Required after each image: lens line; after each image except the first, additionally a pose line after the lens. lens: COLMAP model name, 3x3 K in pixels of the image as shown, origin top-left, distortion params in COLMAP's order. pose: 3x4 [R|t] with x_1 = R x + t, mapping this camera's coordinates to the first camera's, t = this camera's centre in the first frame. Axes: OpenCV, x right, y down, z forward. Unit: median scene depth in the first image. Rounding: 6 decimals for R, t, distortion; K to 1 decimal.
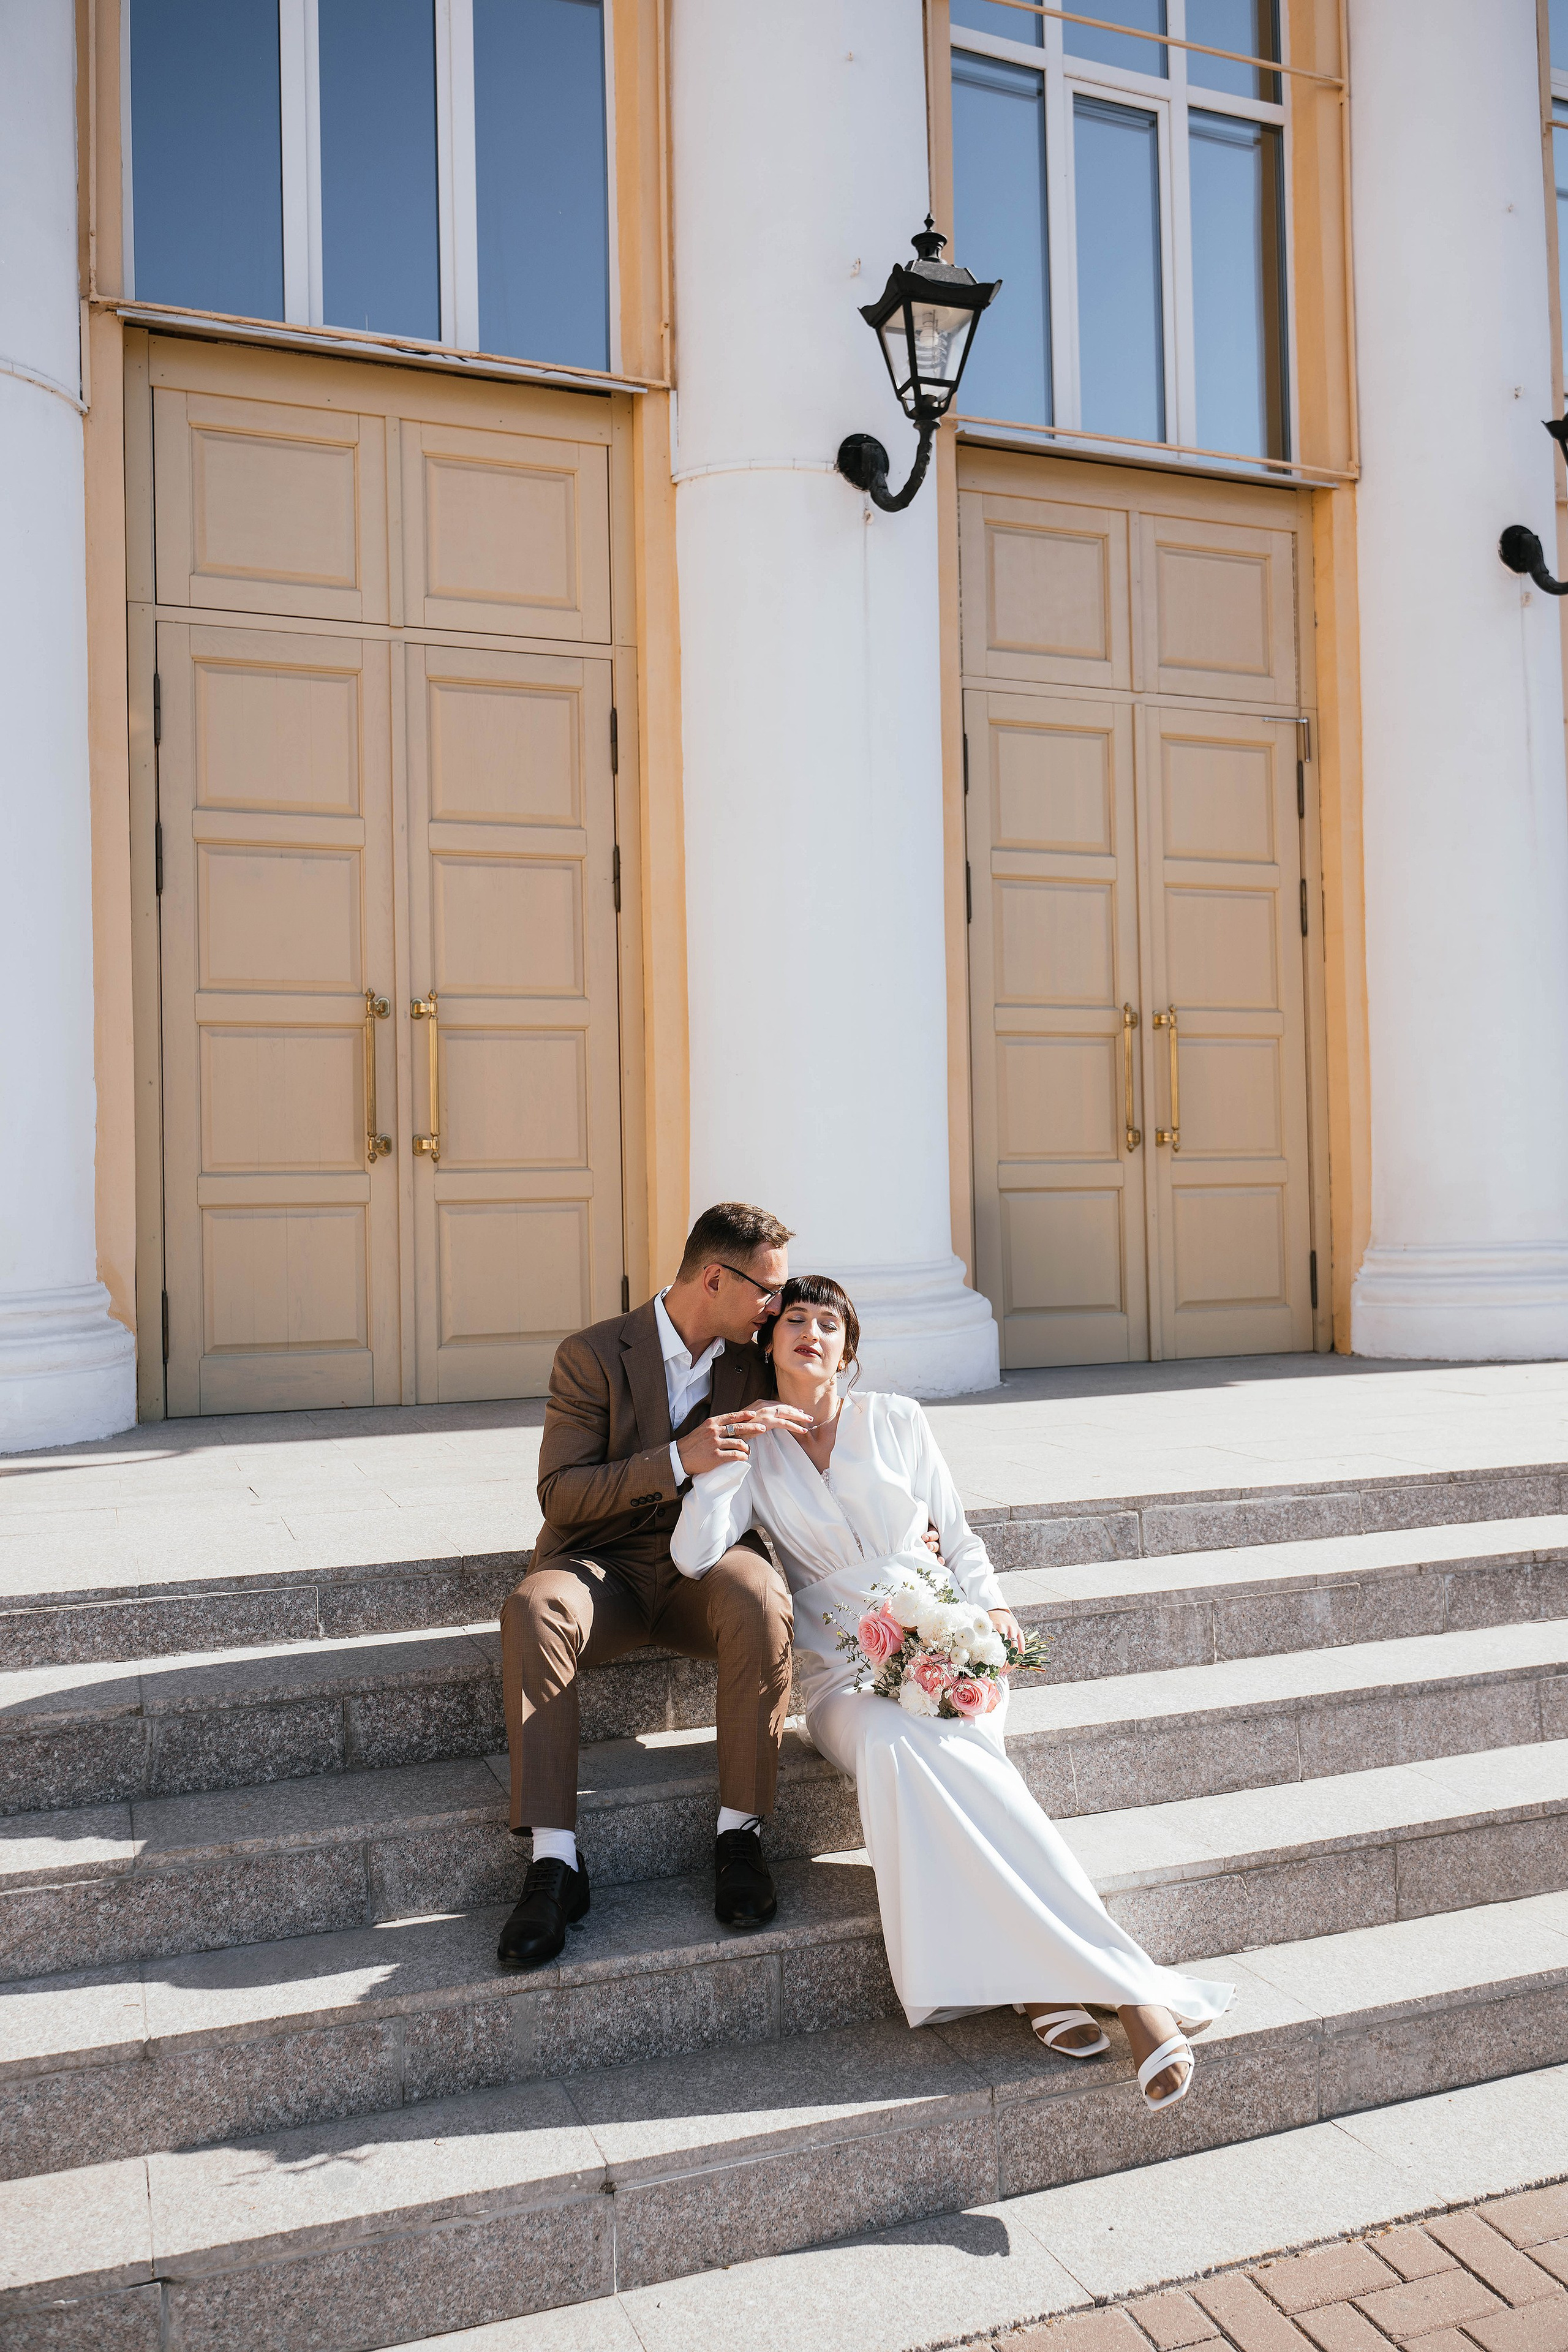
lens RADIAL K [[2045.8, 0, 783.9], [0, 2045.8, 1159.2], [0, 0, 1]] dist [-0.002862, -0.001715]
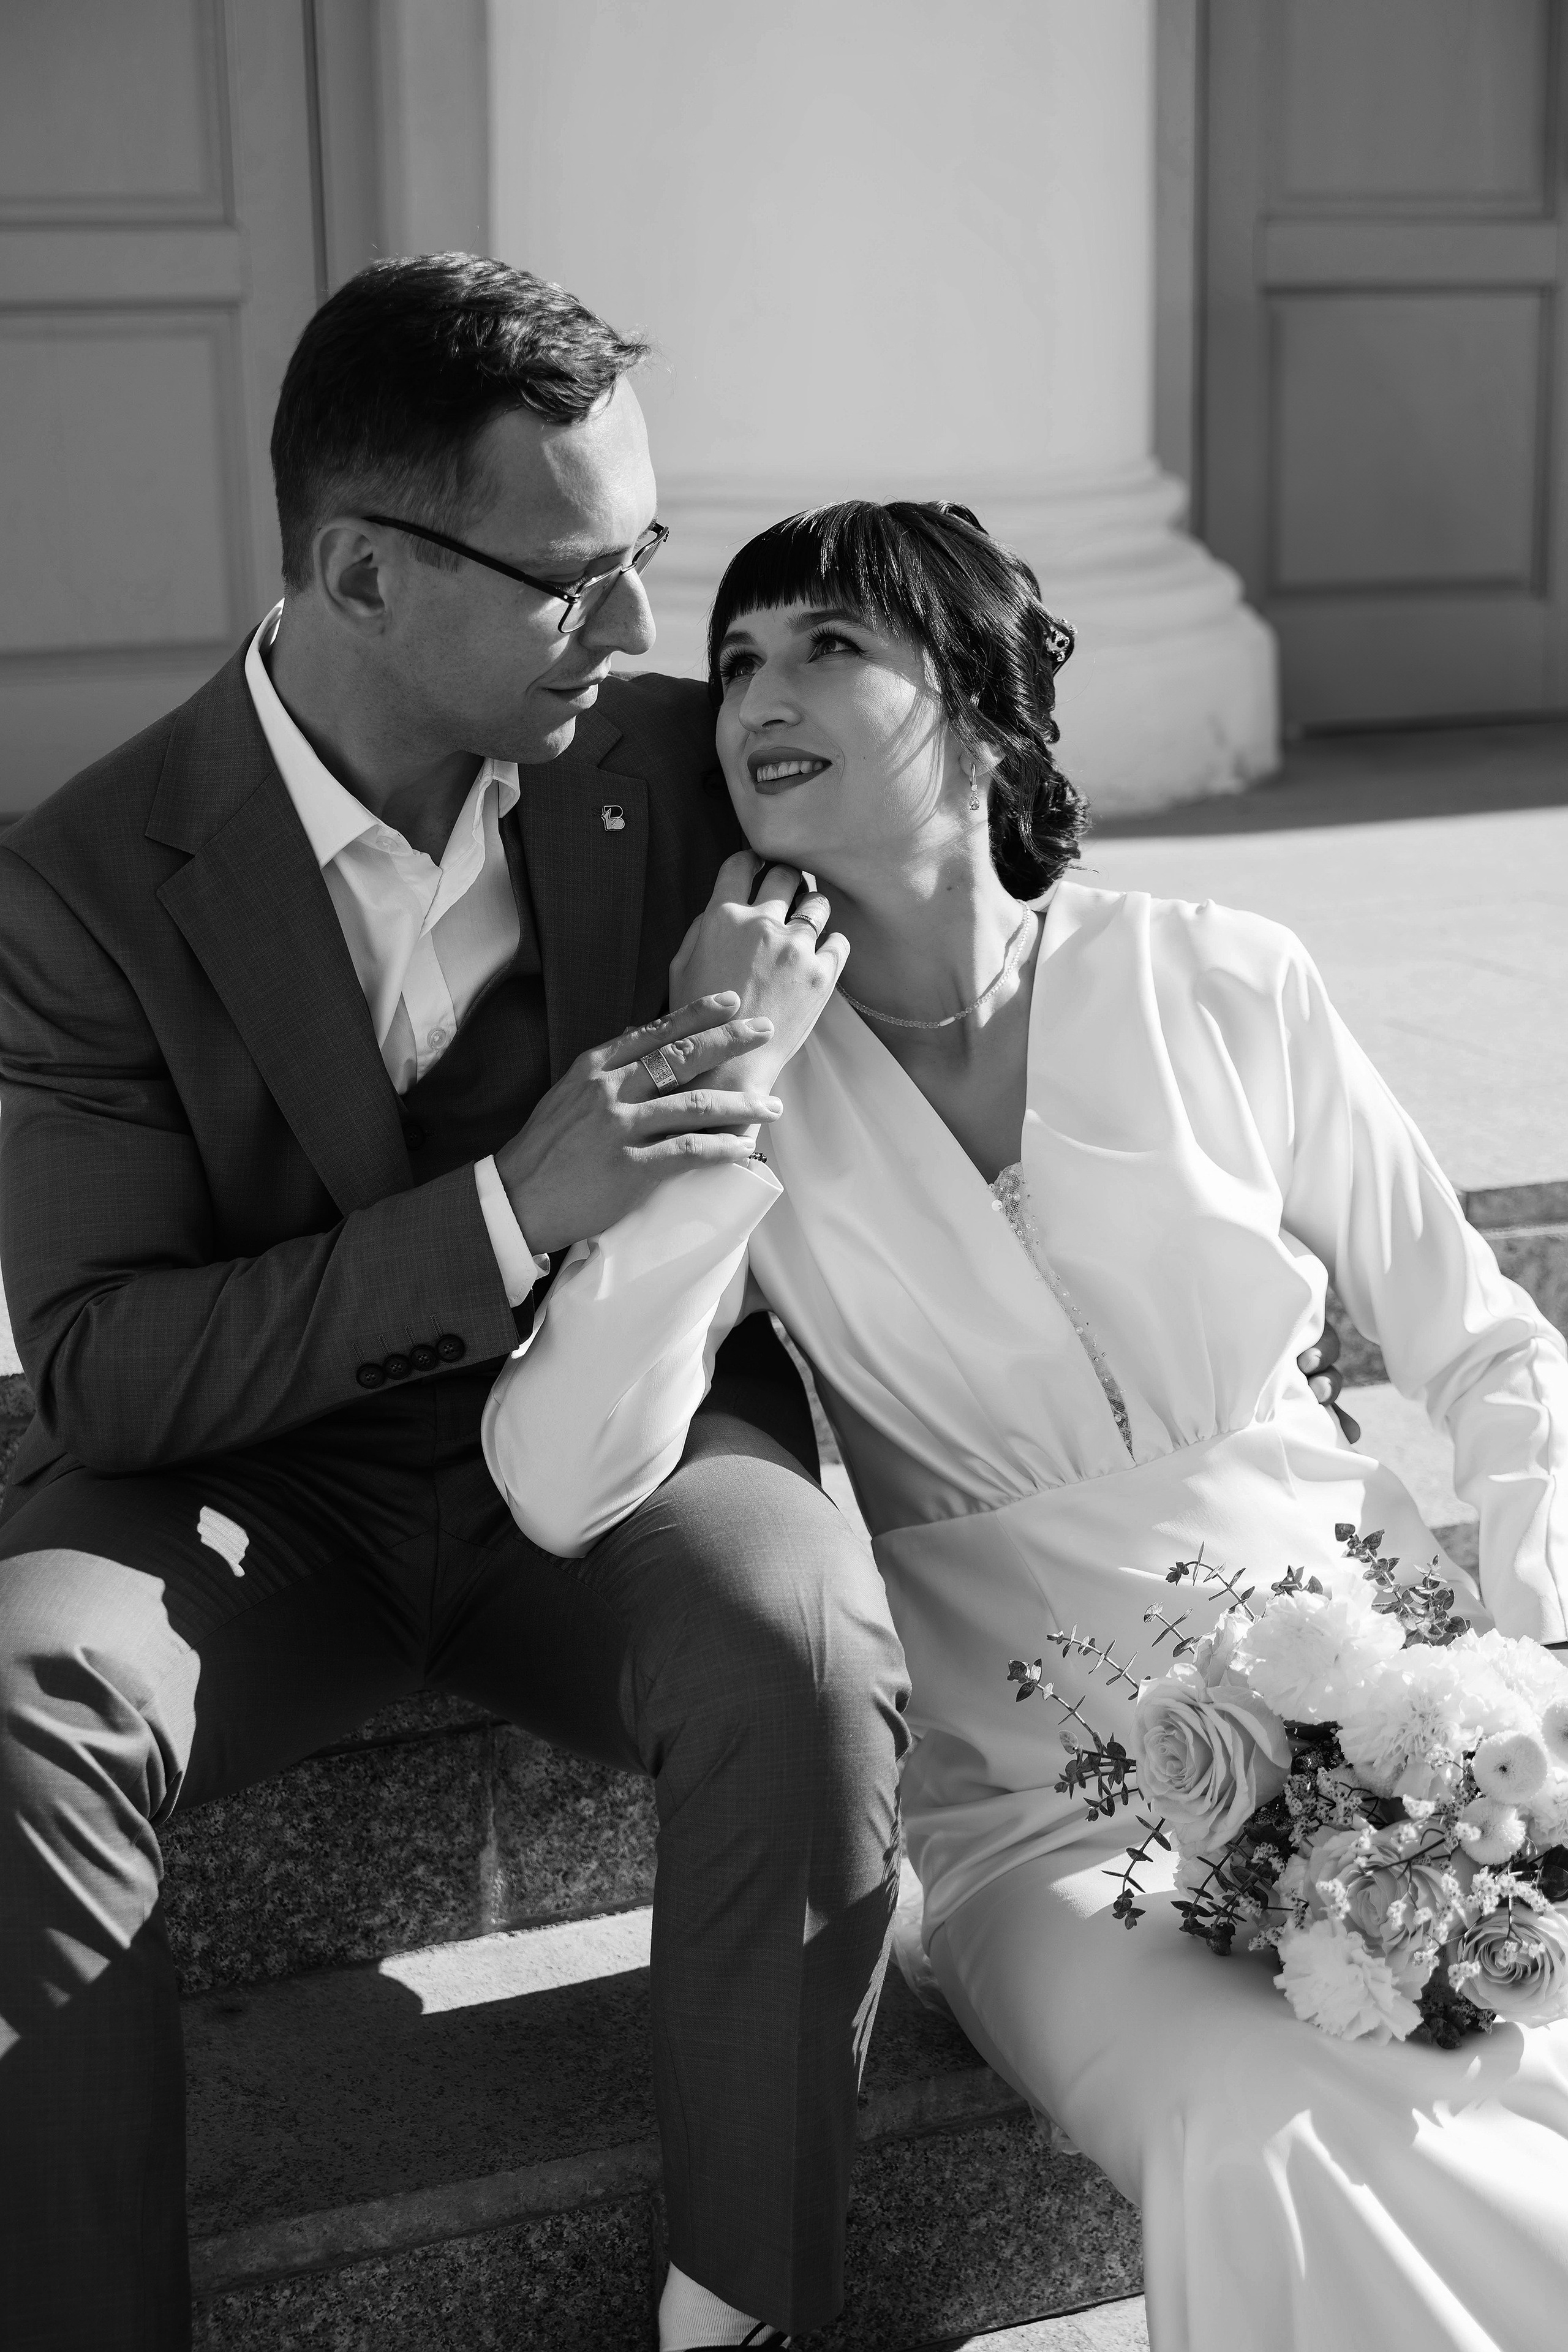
lens RADIAL K [[3943.4, 0, 795.1], [0, 3943.4, 1243.7], [0, 0, 1]] dist [-0.025513, 0.000000]
pose [[0.999394, -0.004306, 0.034543, -0.028172], [-0.004165, 0.970399, 0.241472, 0.021477], [-0.034560, -0.241469, 0.969793, 0.406914]]
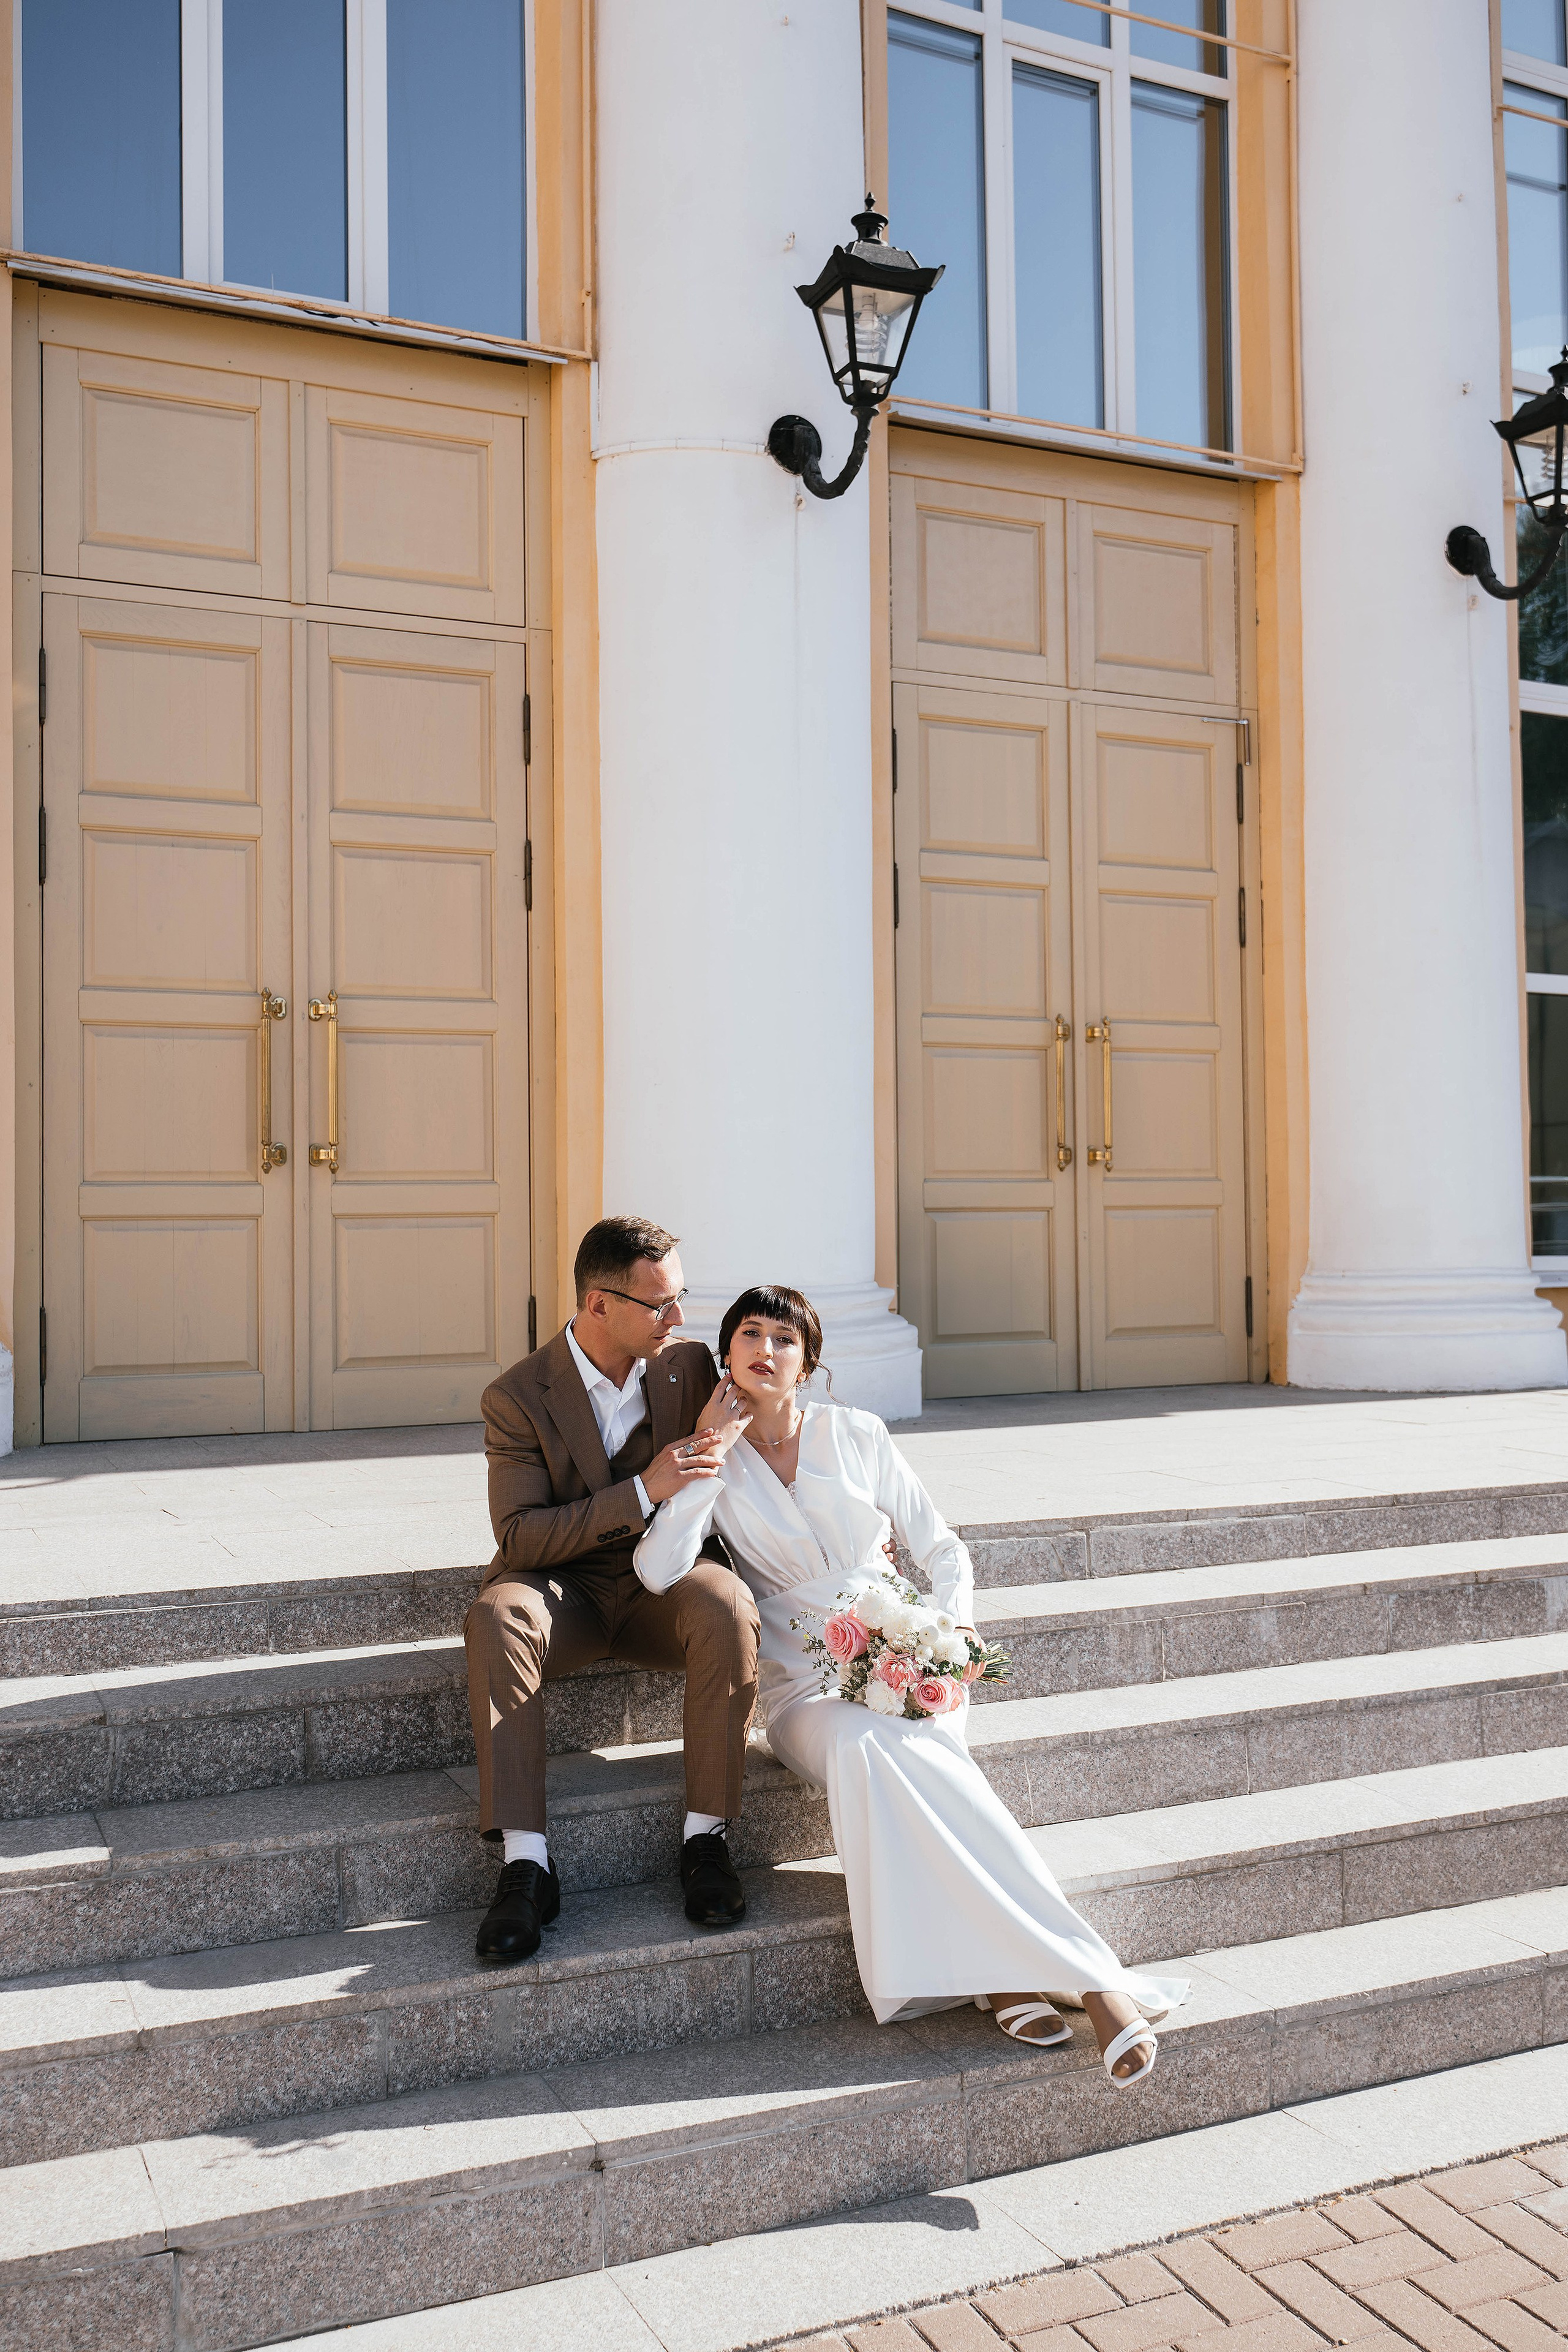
lens RADIAL K [[2296.1, 0, 792.6], [0, 2296.1, 1164.5], [0, 0, 1]] dist [-0.006156, 0.000000]
pose [[0.997857, 0.011062, 0.064491, -0.049171], [-0.010679, 0.999923, -0.006272, 0.003100], [-0.064556, 0.005570, 0.997899, -0.118510]]
